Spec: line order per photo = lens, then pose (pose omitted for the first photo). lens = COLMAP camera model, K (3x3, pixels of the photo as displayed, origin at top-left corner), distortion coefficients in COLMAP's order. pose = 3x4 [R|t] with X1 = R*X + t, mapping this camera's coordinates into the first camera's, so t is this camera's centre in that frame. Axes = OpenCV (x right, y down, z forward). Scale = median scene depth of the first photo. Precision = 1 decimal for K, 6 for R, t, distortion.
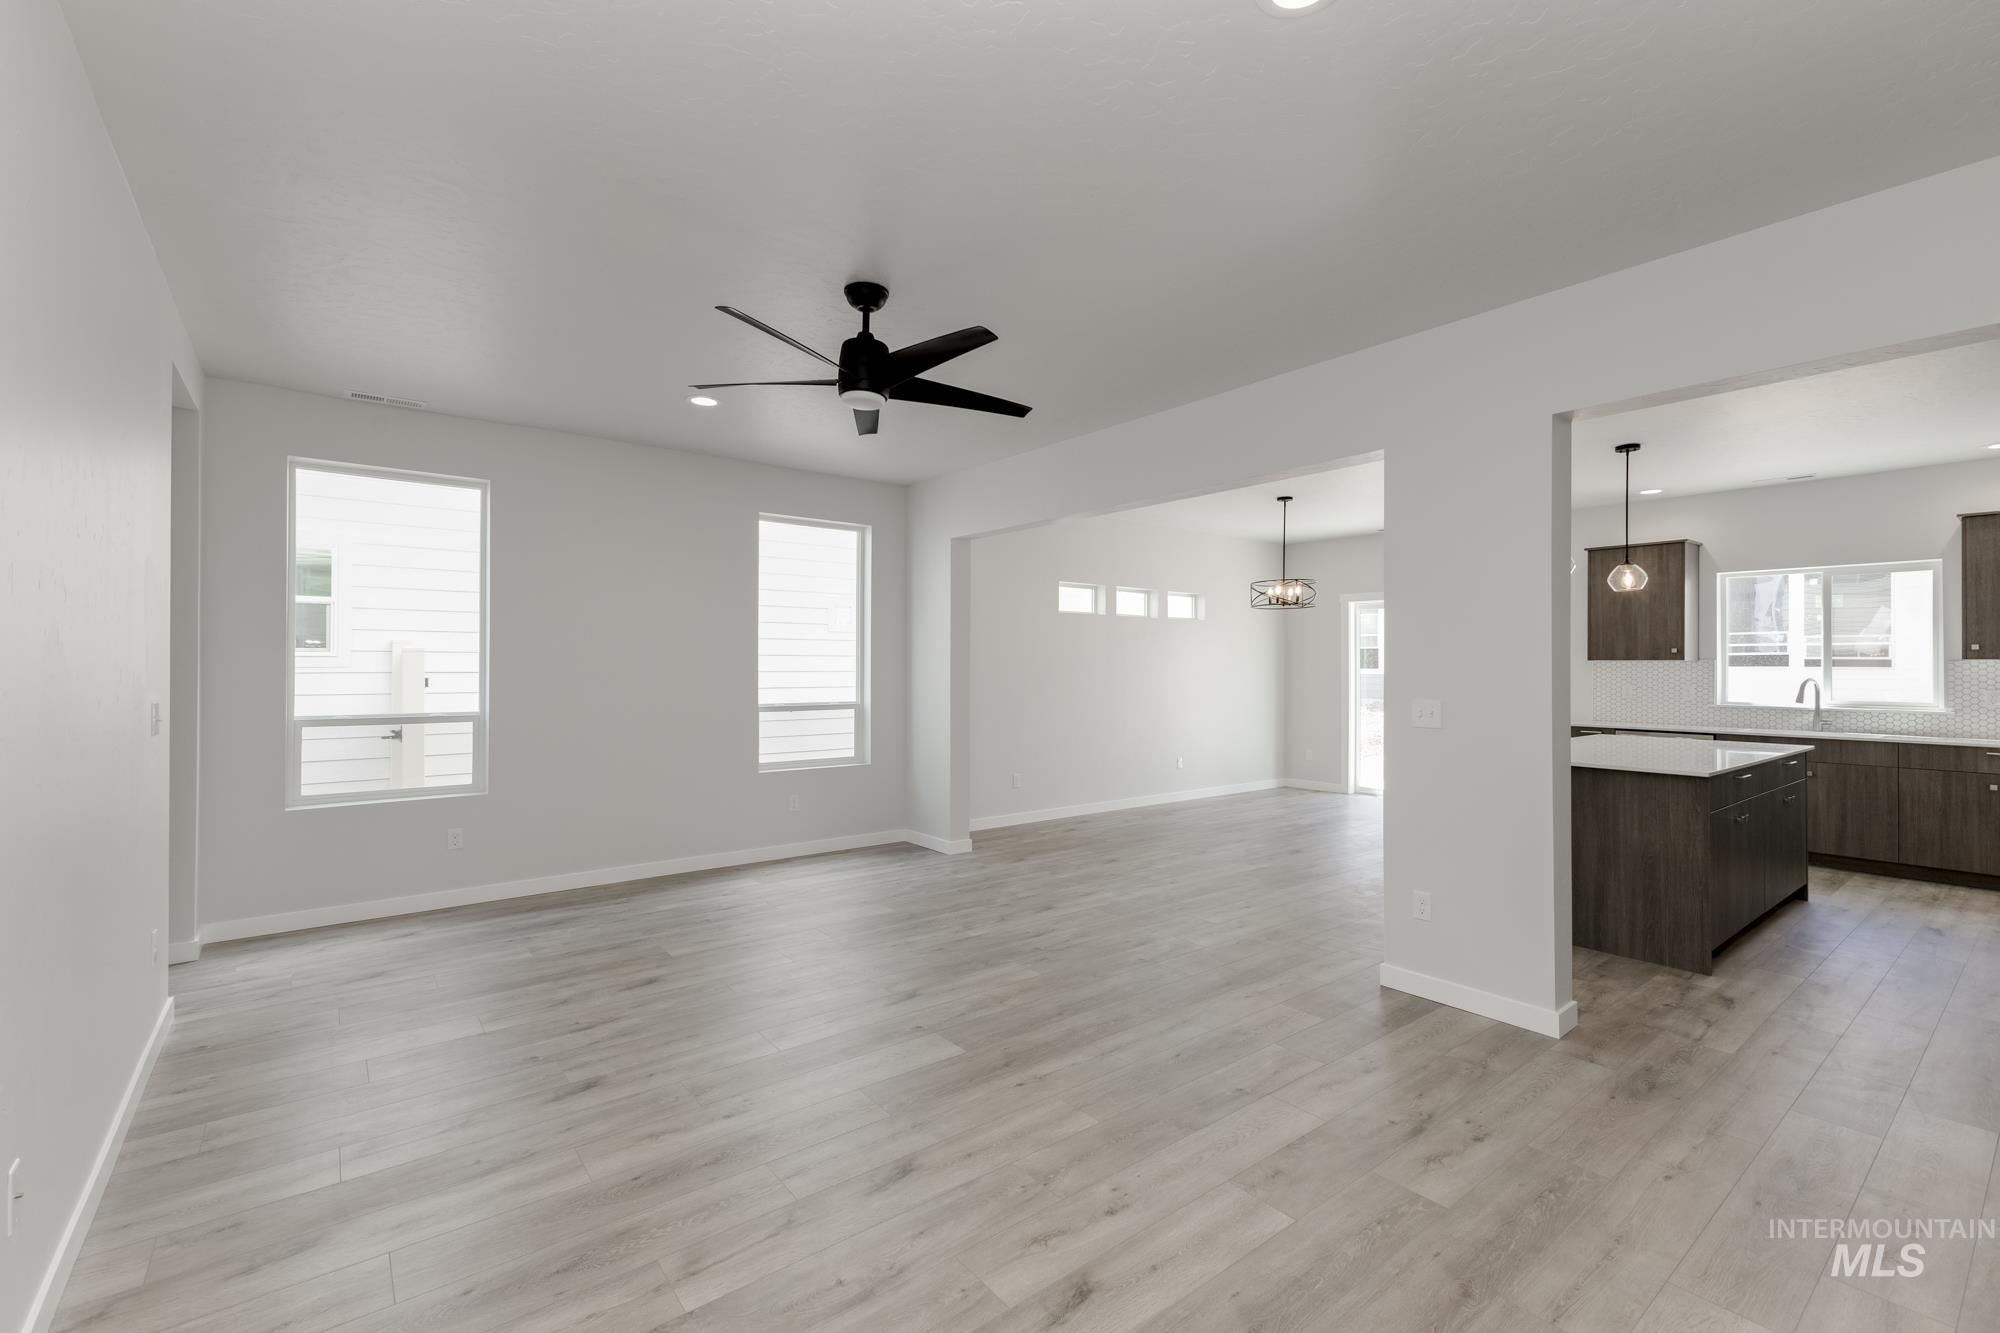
lens RADIAL K [[858.7, 0, 1007.7], [0, 858.7, 659.9], [0, 0, 1]] dist [0.011383, -0.000412]
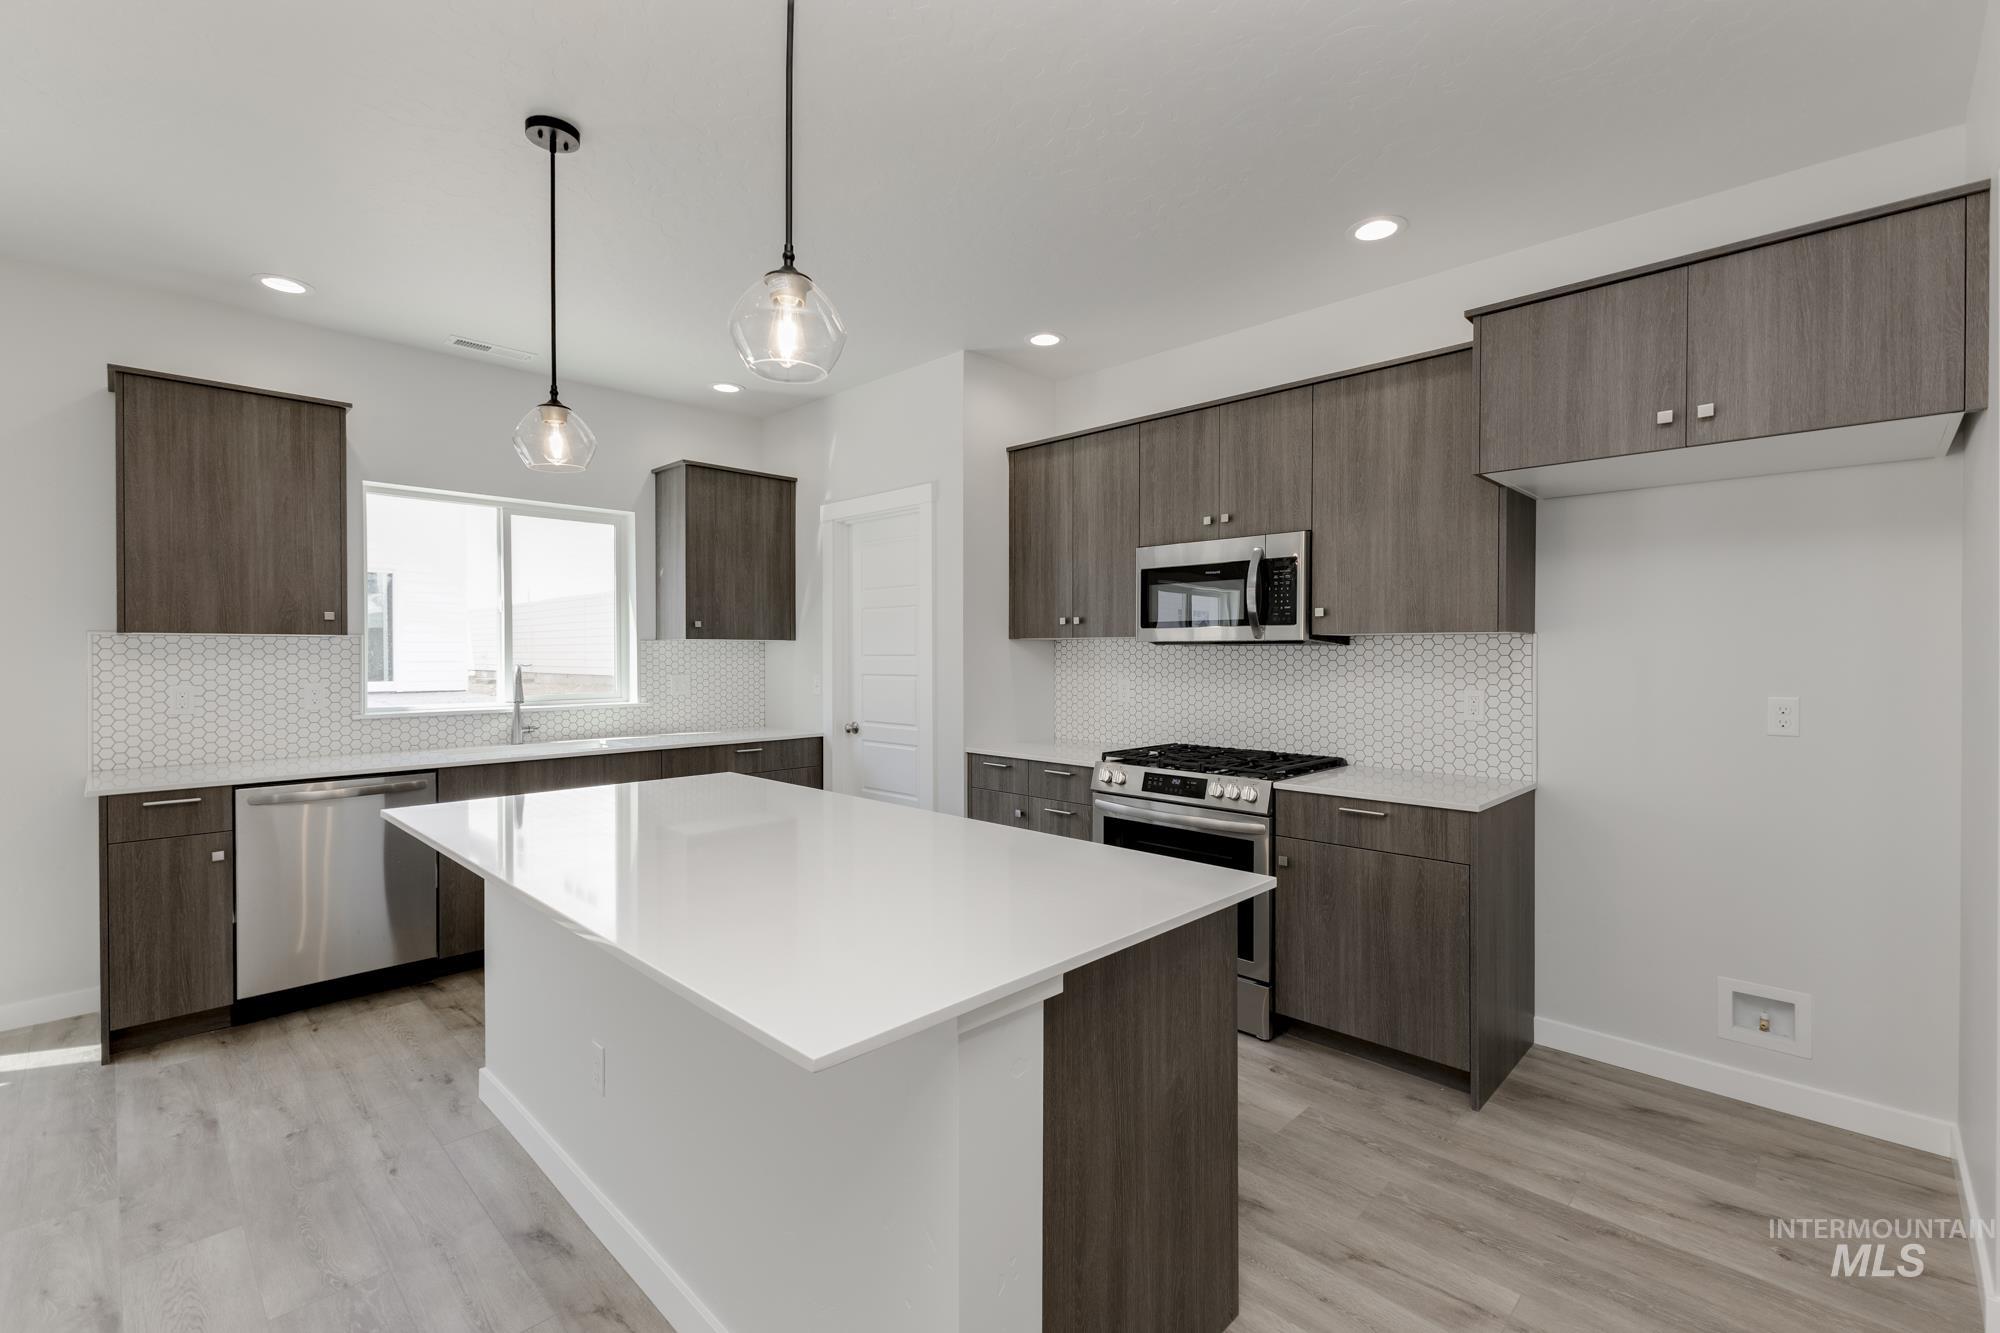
lens RADIAL K [[868.6, 0, 1007.2], [0, 868.6, 658.6], [0, 0, 1]] dist [0.005408, -0.000149]
pose [[-0.125224, -0.011723, 0.992059, 0.252165], [-0.008049, 0.999909, 0.010800, 0.006963], [-0.992096, -0.006633, -0.125307, 0.809856]]
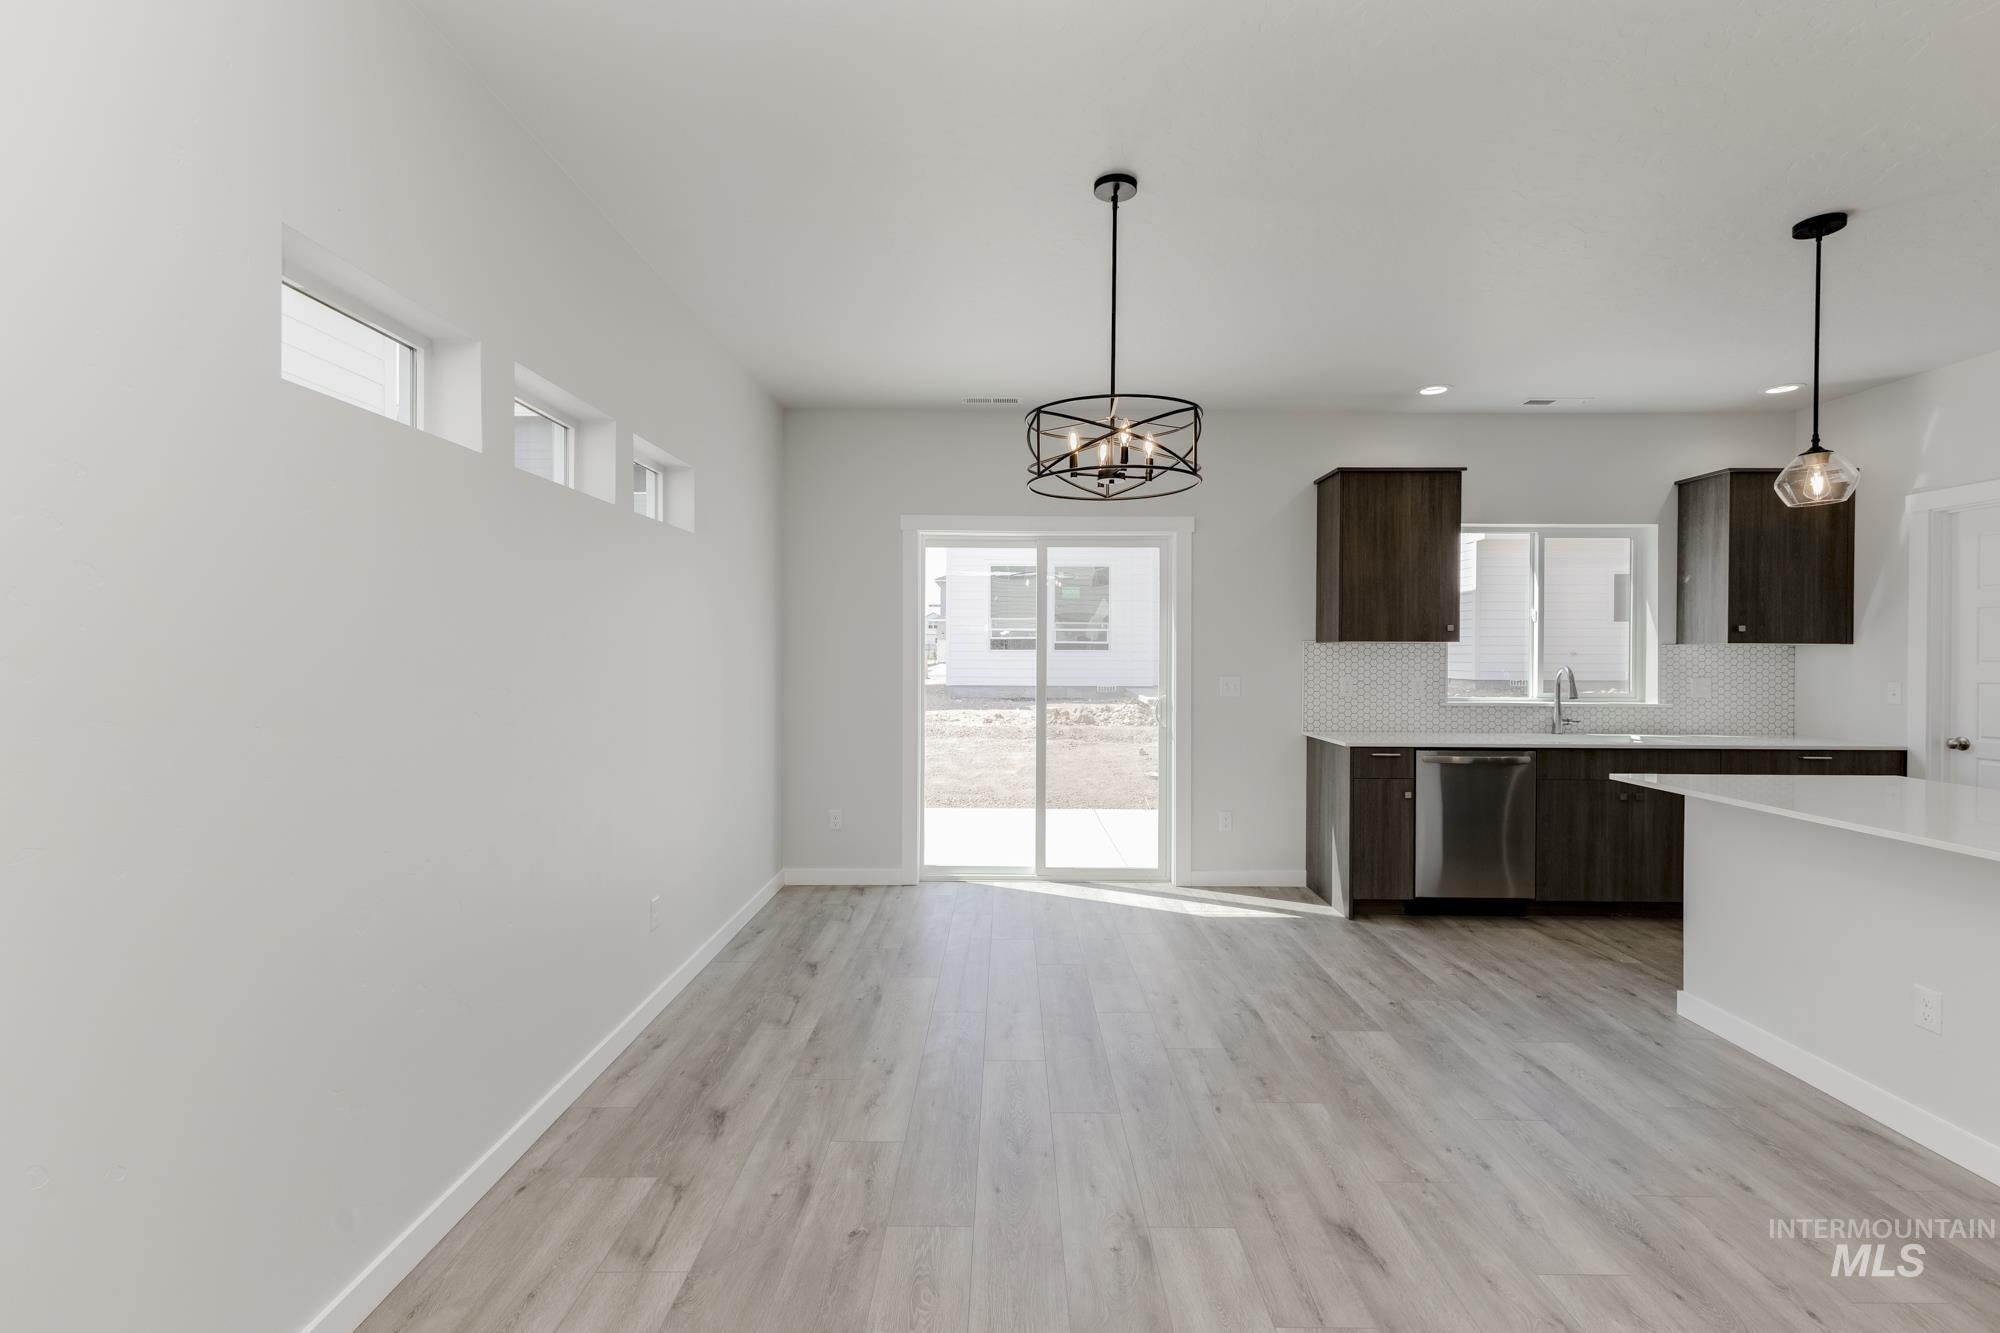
lens RADIAL K [[868.6, 0, 1007.2], [0, 868.6, 658.6], [0, 0, 1]] dist [0.005408, -0.000149]
pose [[0.629657, -0.006841, 0.776843, 0.010284], [-0.008067, 0.999850, 0.015343, 0.007226], [-0.776832, -0.015928, 0.629507, 1.019466]]
